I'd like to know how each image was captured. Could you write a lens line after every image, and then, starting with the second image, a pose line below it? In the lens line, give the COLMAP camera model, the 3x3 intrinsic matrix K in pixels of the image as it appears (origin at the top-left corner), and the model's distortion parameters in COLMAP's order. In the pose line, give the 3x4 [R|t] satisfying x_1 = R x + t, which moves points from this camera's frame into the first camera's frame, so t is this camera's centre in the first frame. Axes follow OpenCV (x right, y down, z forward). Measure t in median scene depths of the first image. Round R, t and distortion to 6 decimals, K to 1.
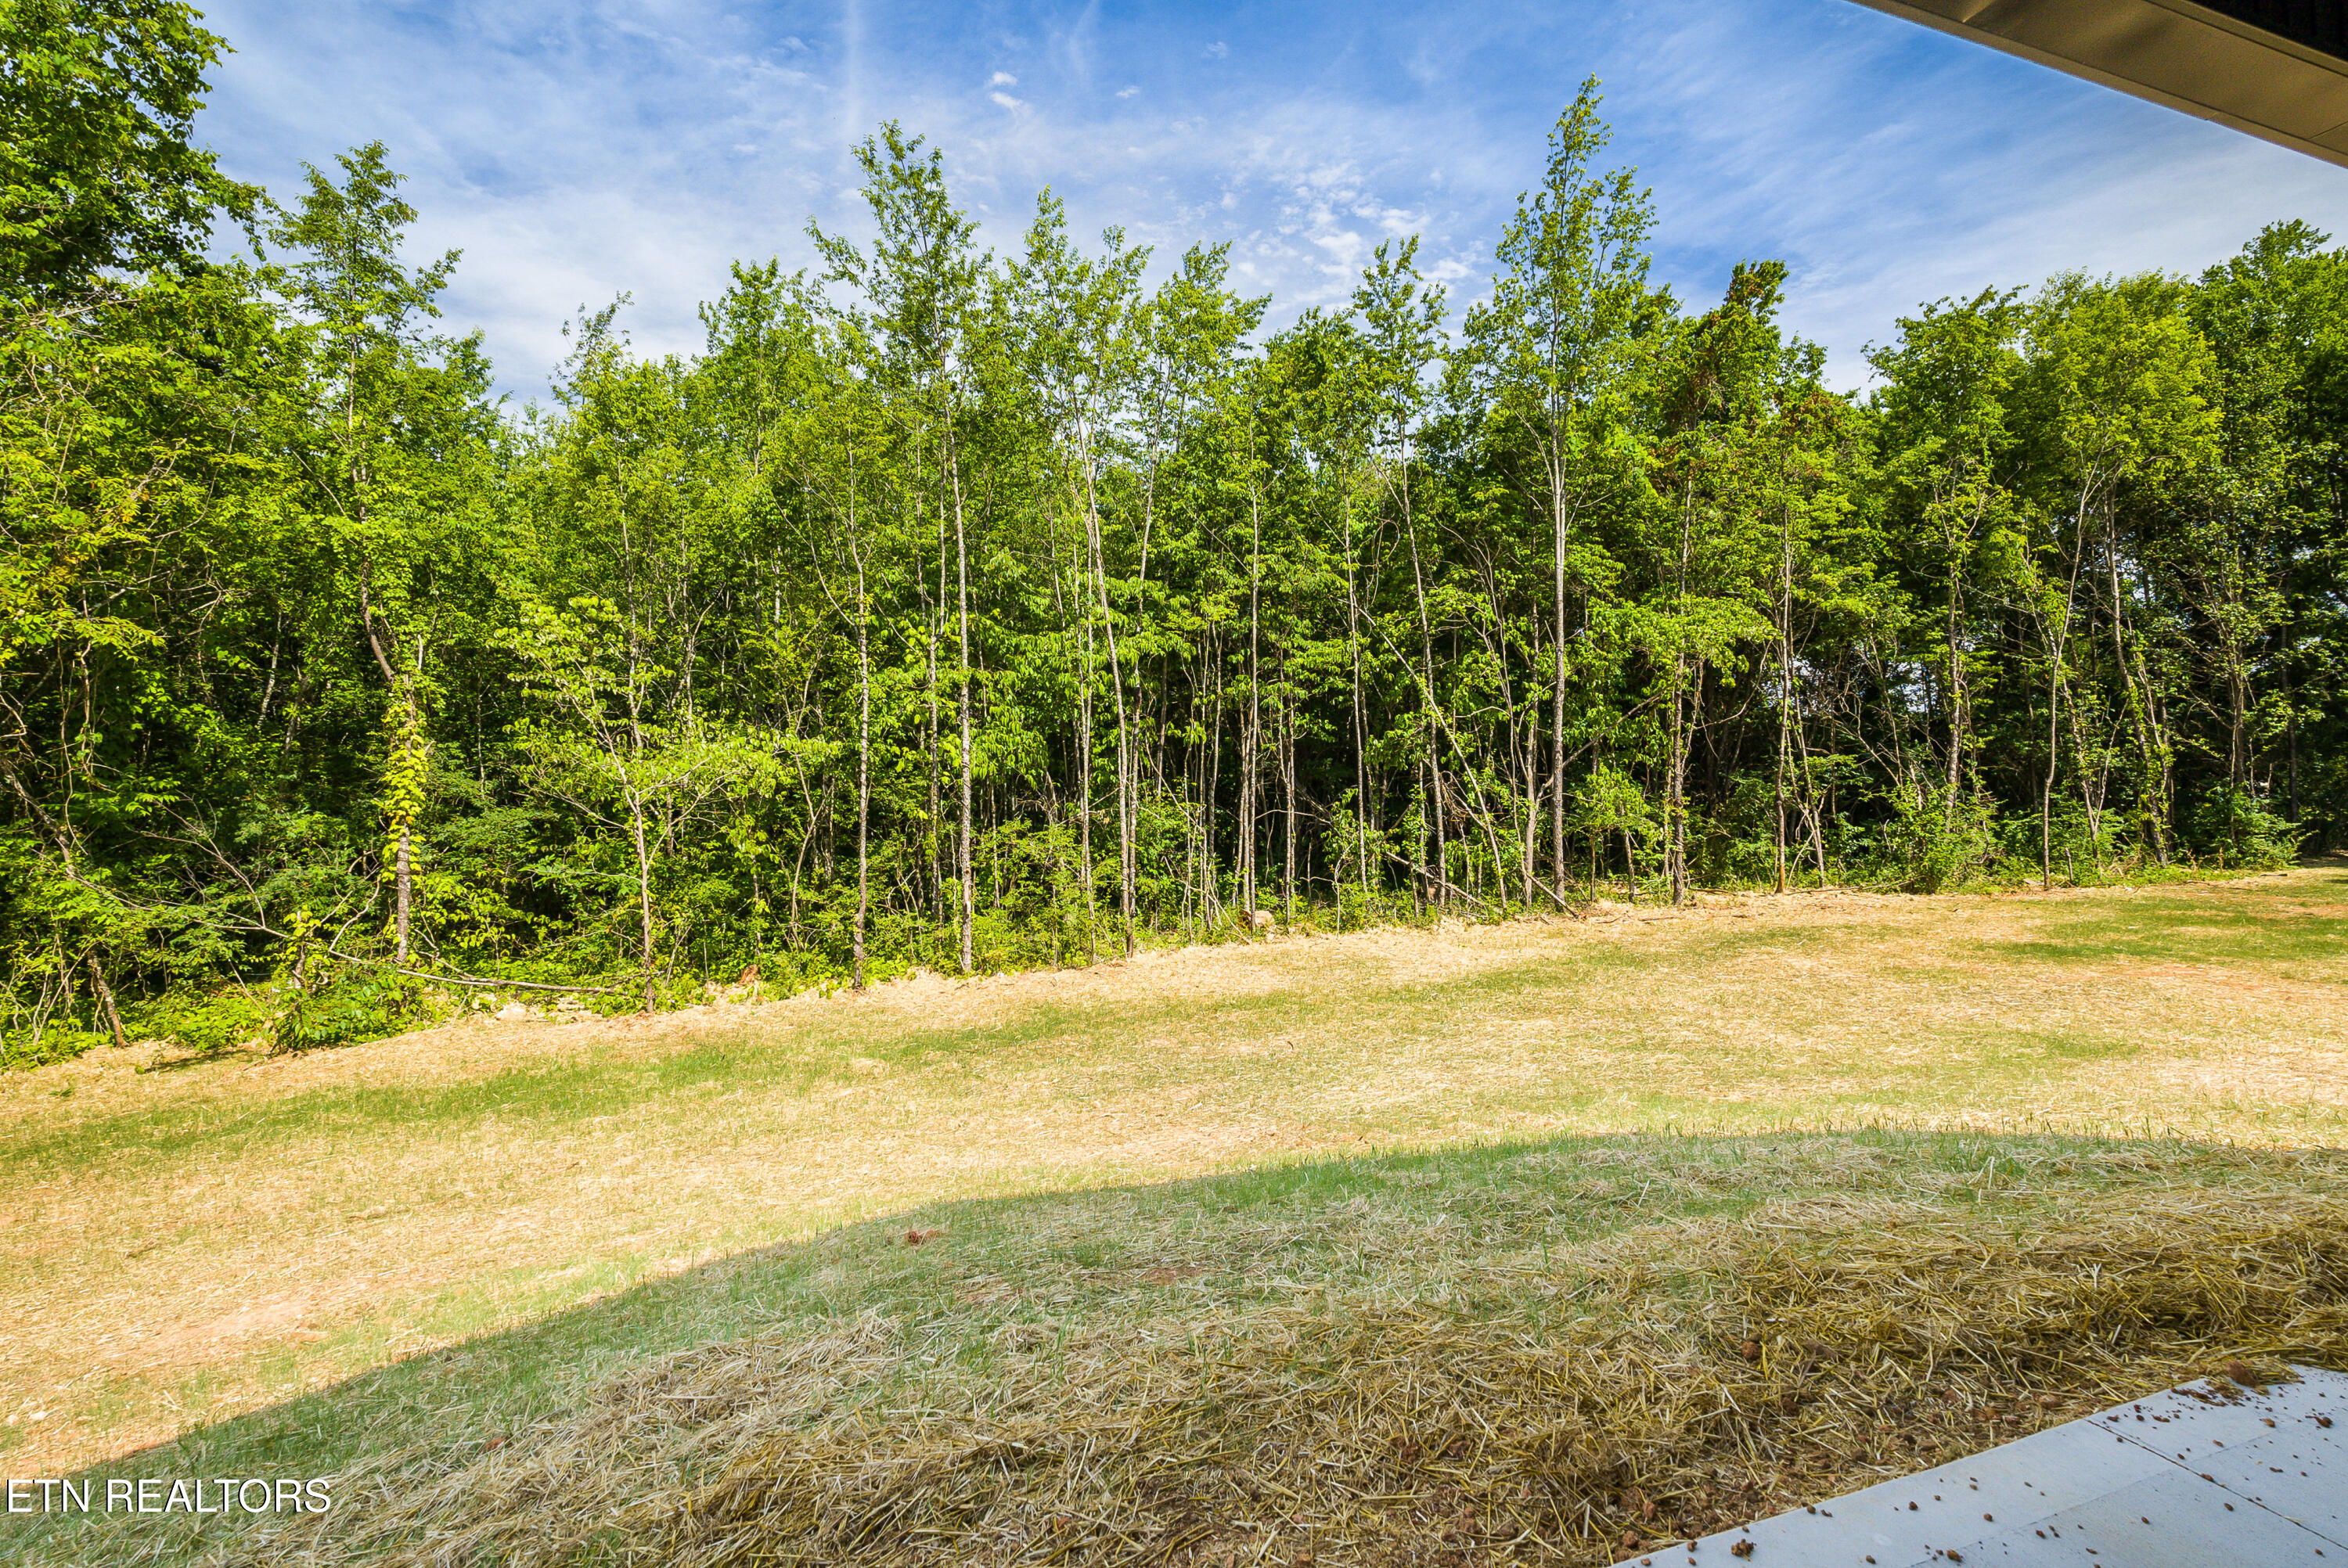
lens RADIAL K [[1077.0, 0, 1198.7], [0, 1077.0, 725.3], [0, 0, 1]] dist [-0.020831, -0.000037]
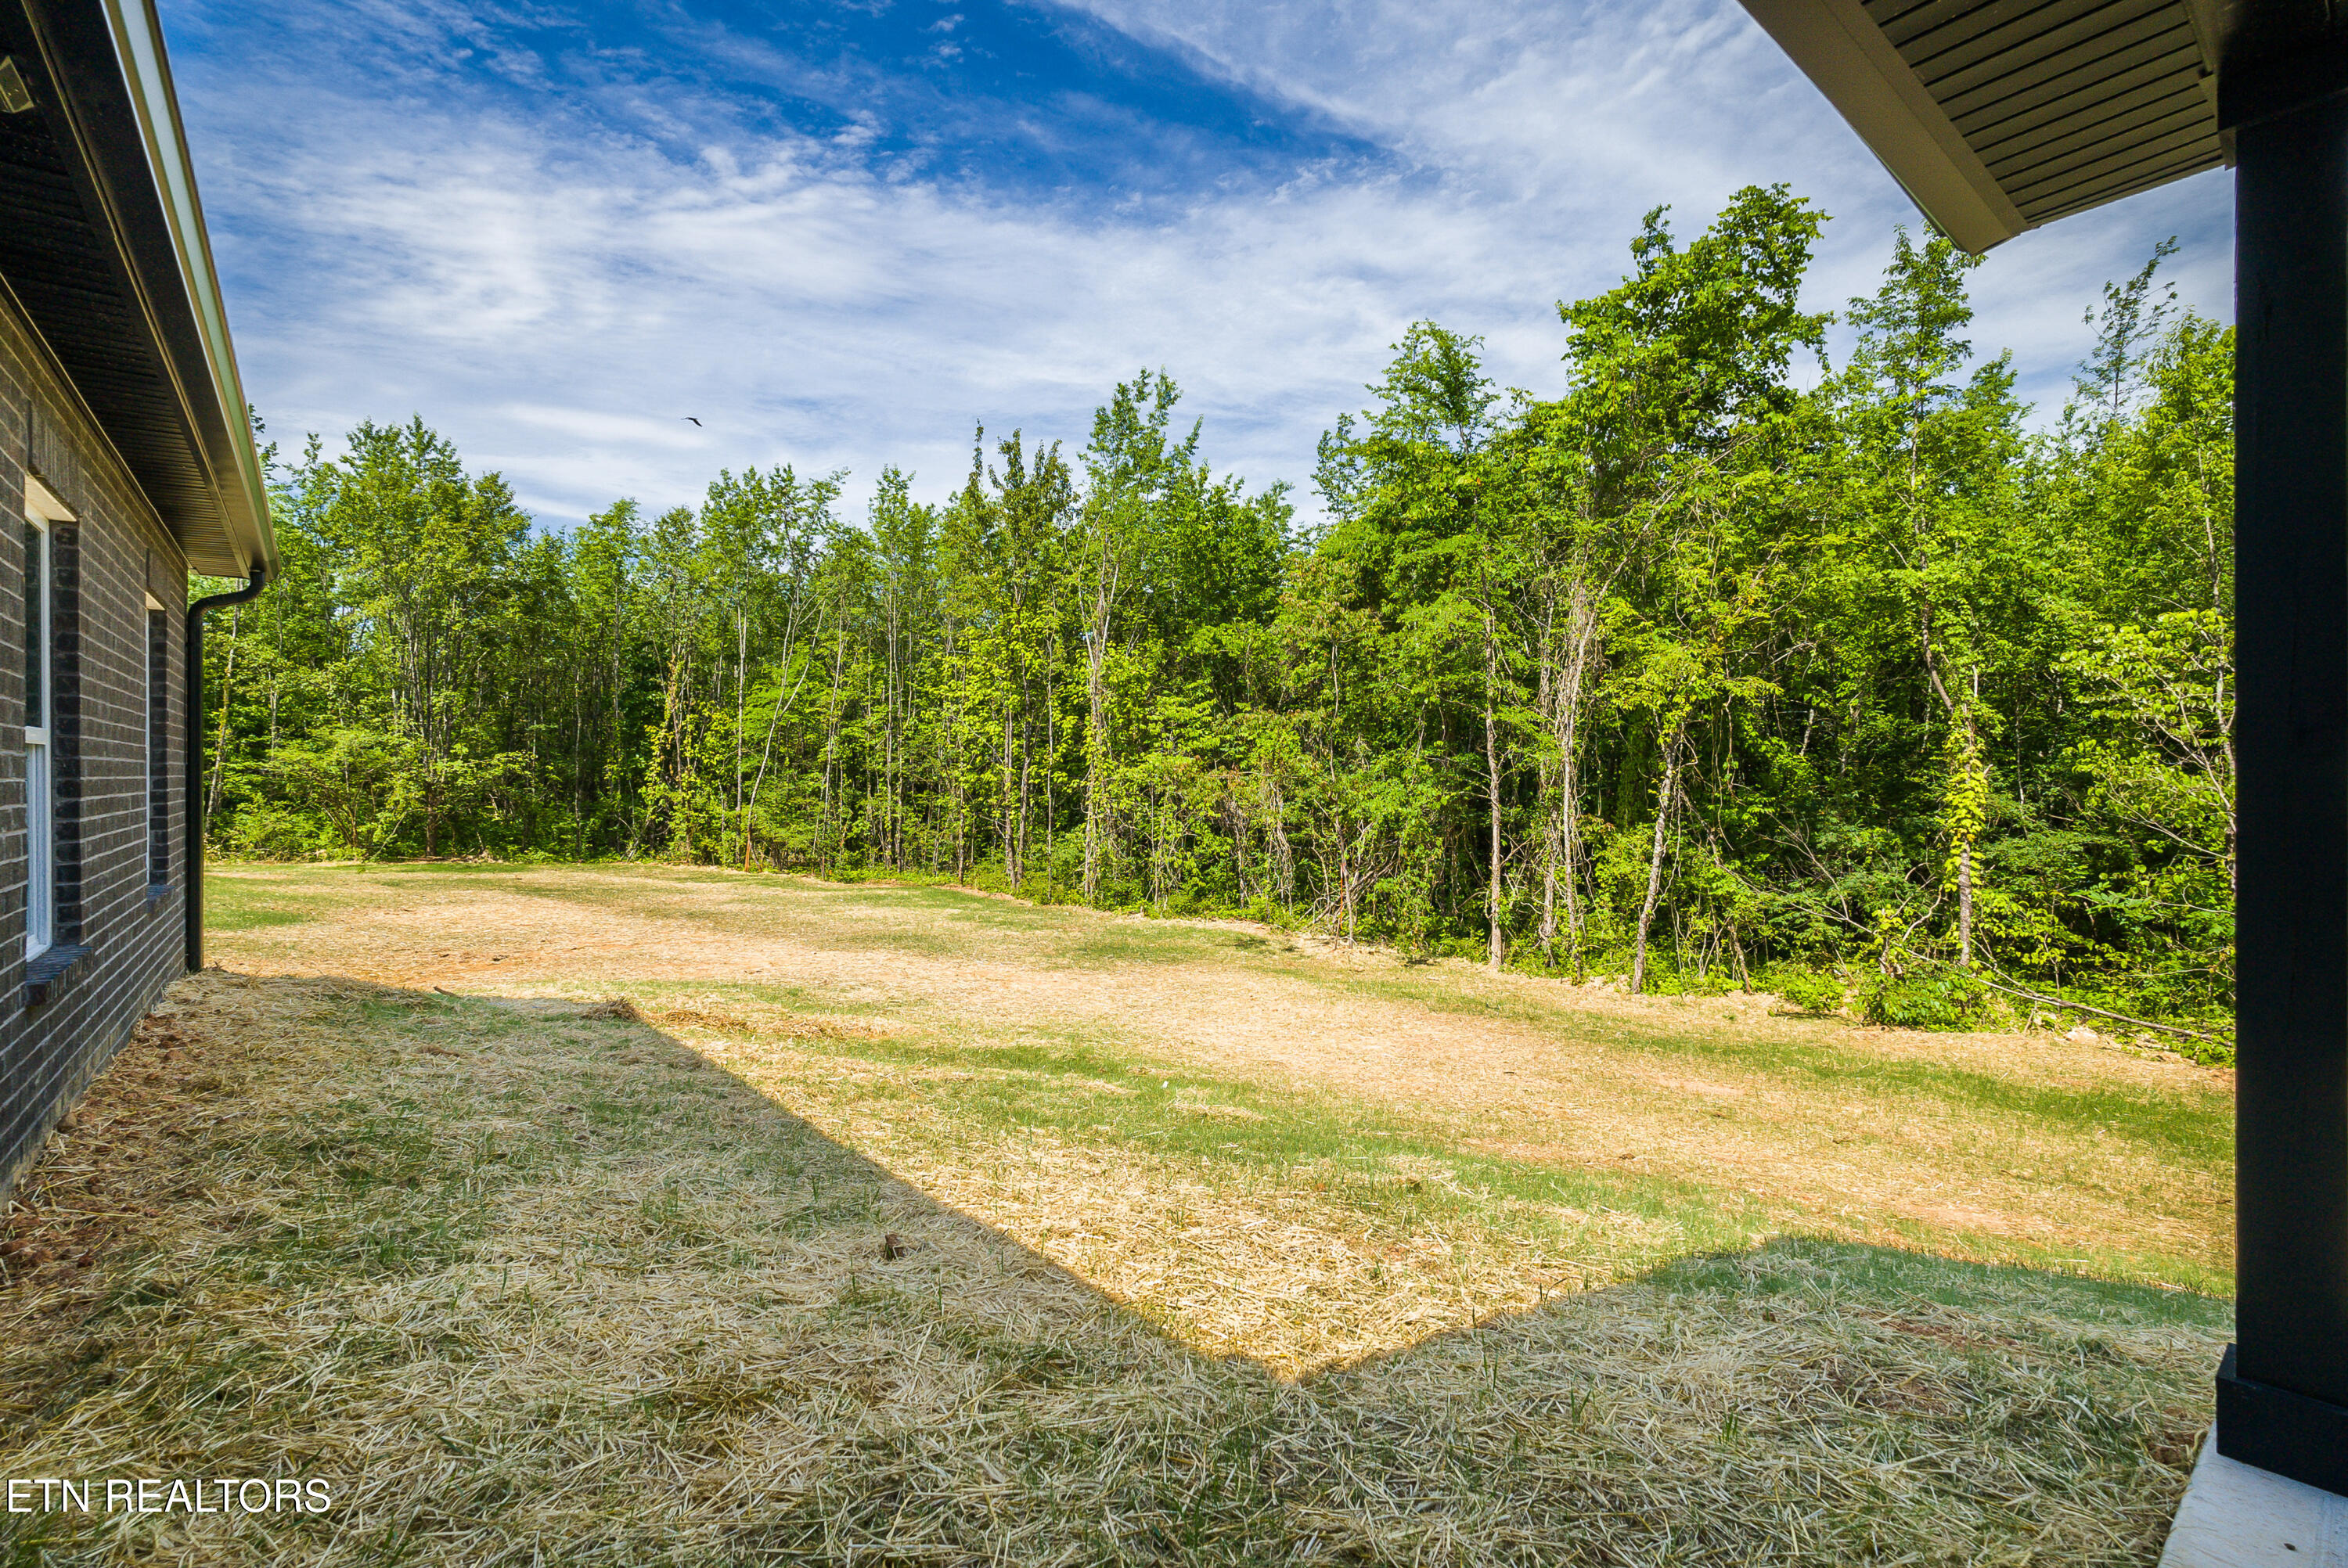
lens RADIAL K [[1046.0, 0, 1168.1], [0, 1046.0, 769.8], [0, 0, 1]] dist [-0.003848, -0.000337]
pose [[0.330698, -0.004874, -0.943724, -0.005962], [0.024449, 0.999695, 0.003404, -0.003680], [0.943420, -0.024199, 0.330716, -0.123945]]
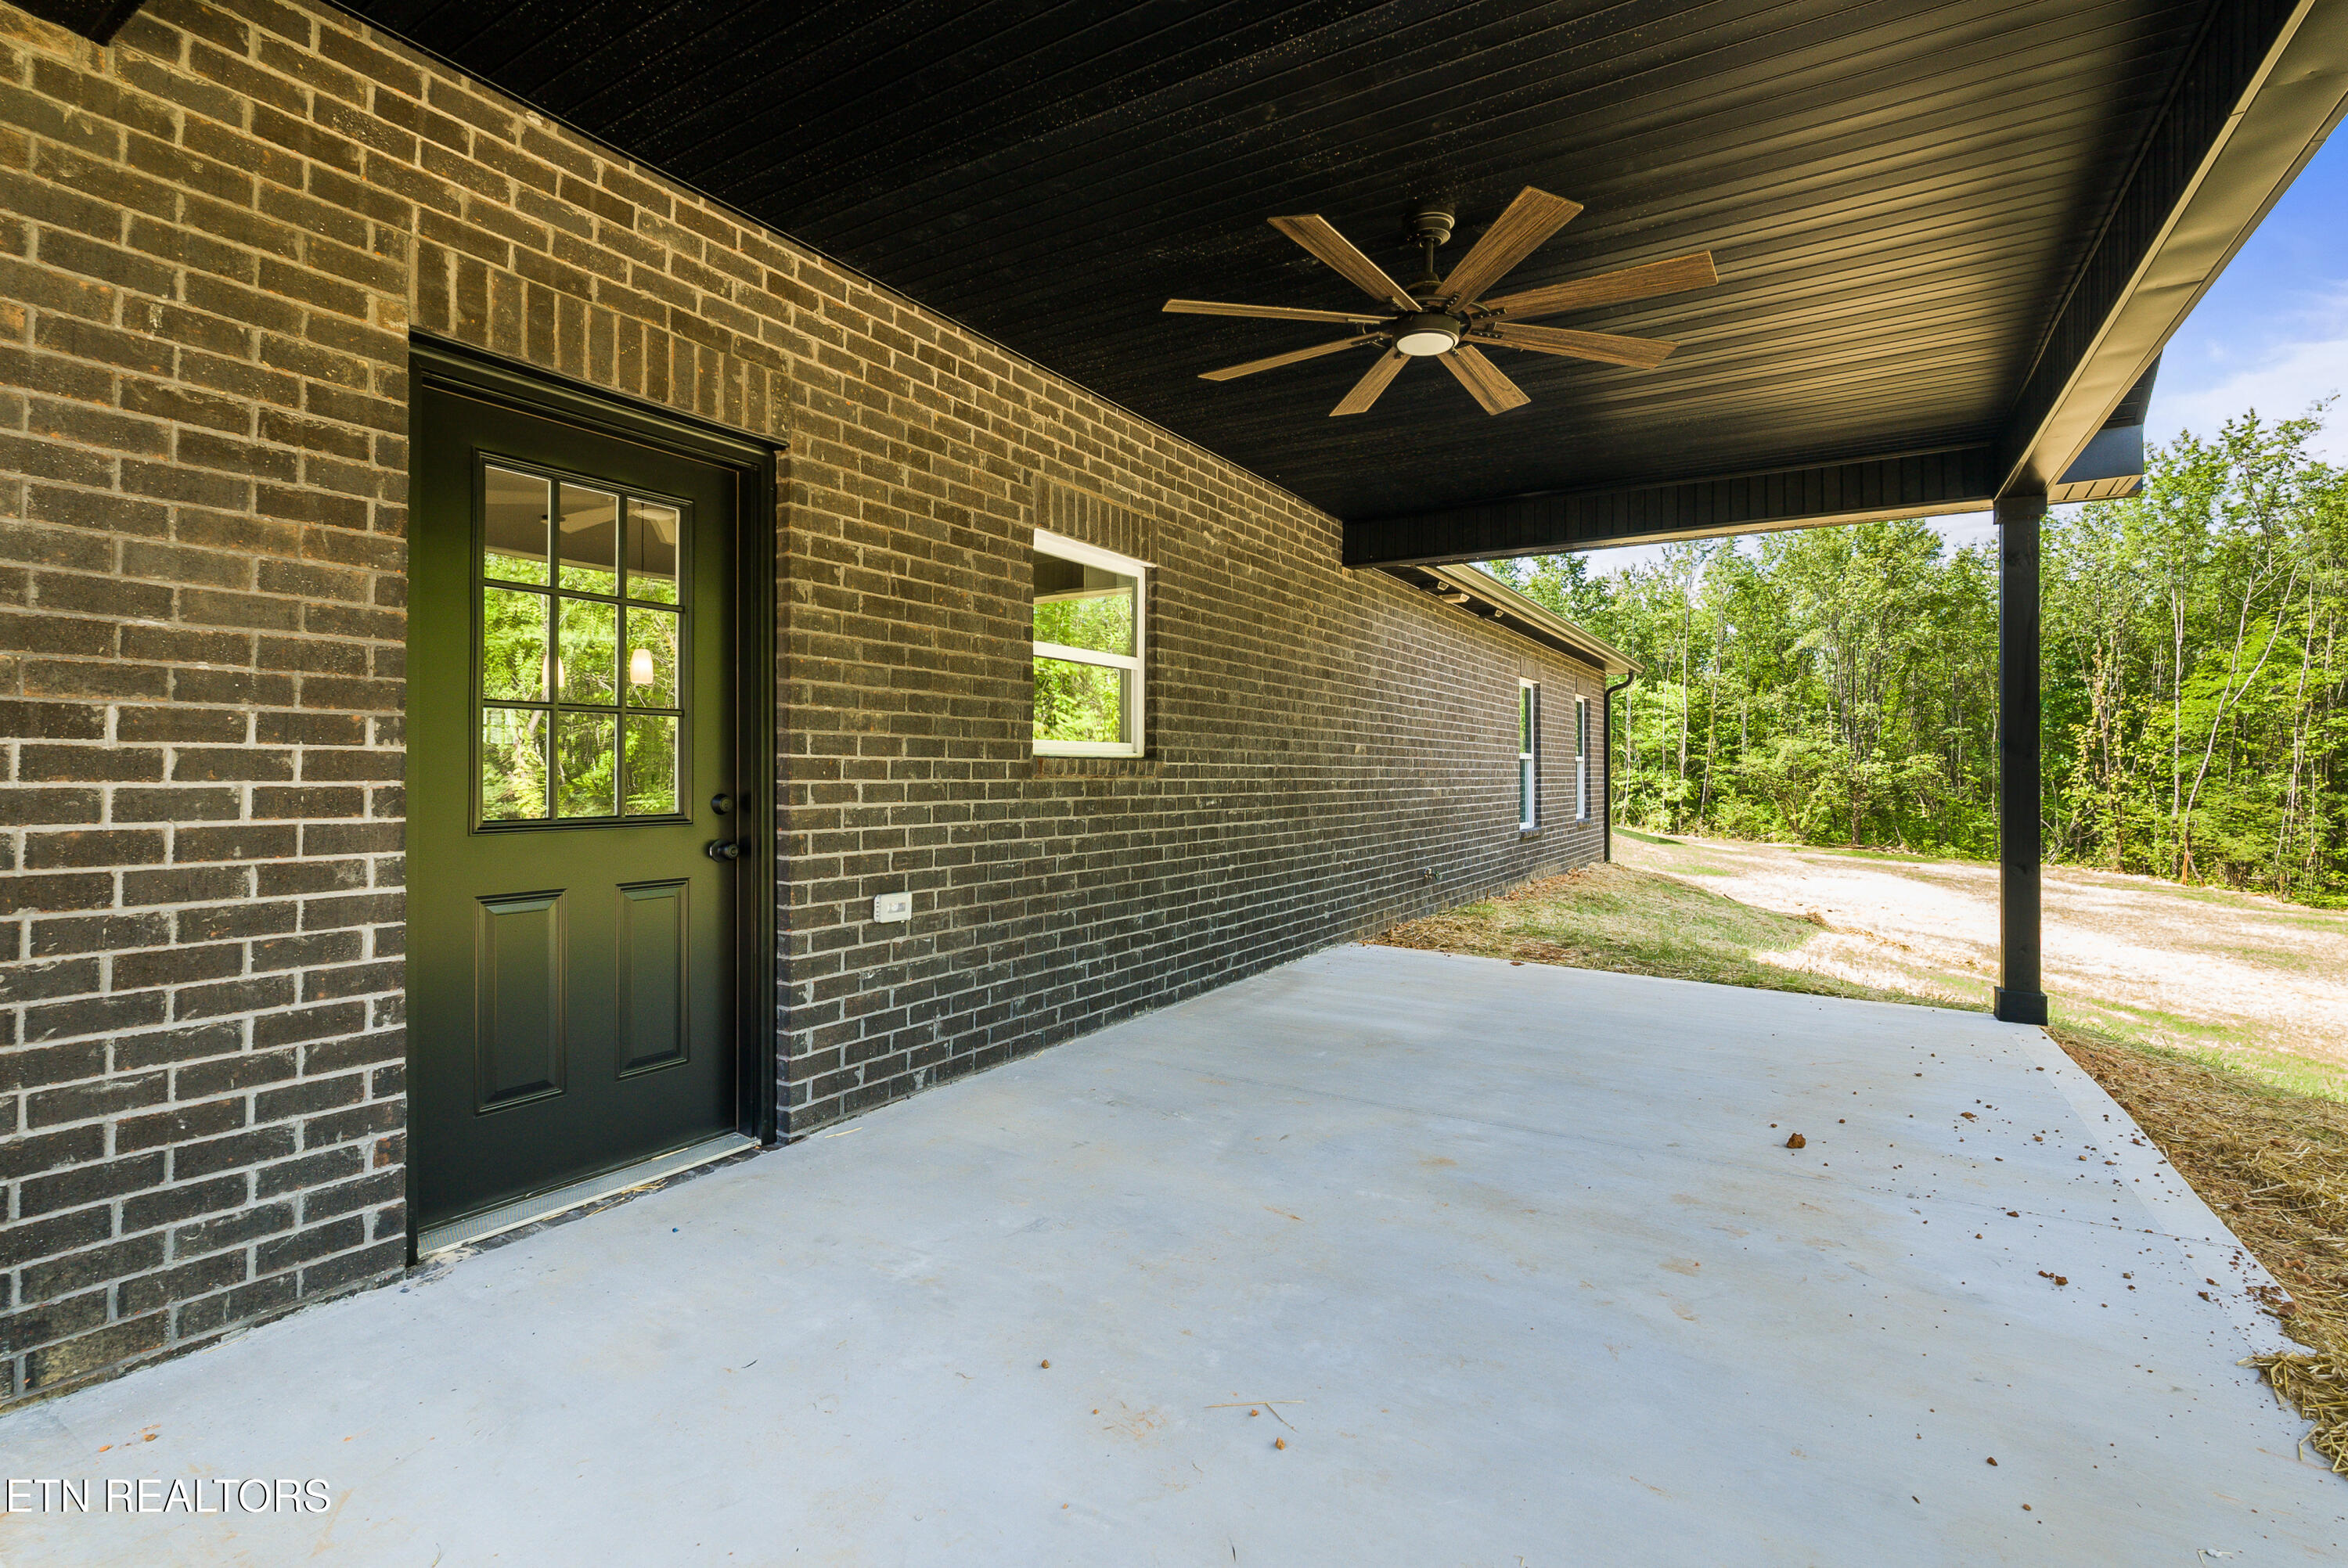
lens RADIAL K [[1061.9, 0, 1173.2], [0, 1061.9, 776.3], [0, 0, 1]] dist [-0.016074, -0.000708]
pose [[-0.784874, -0.001410, -0.619654, 0.412386], [0.012940, 0.999742, -0.018664, 0.008695], [0.619520, -0.022667, -0.784653, 0.193473]]
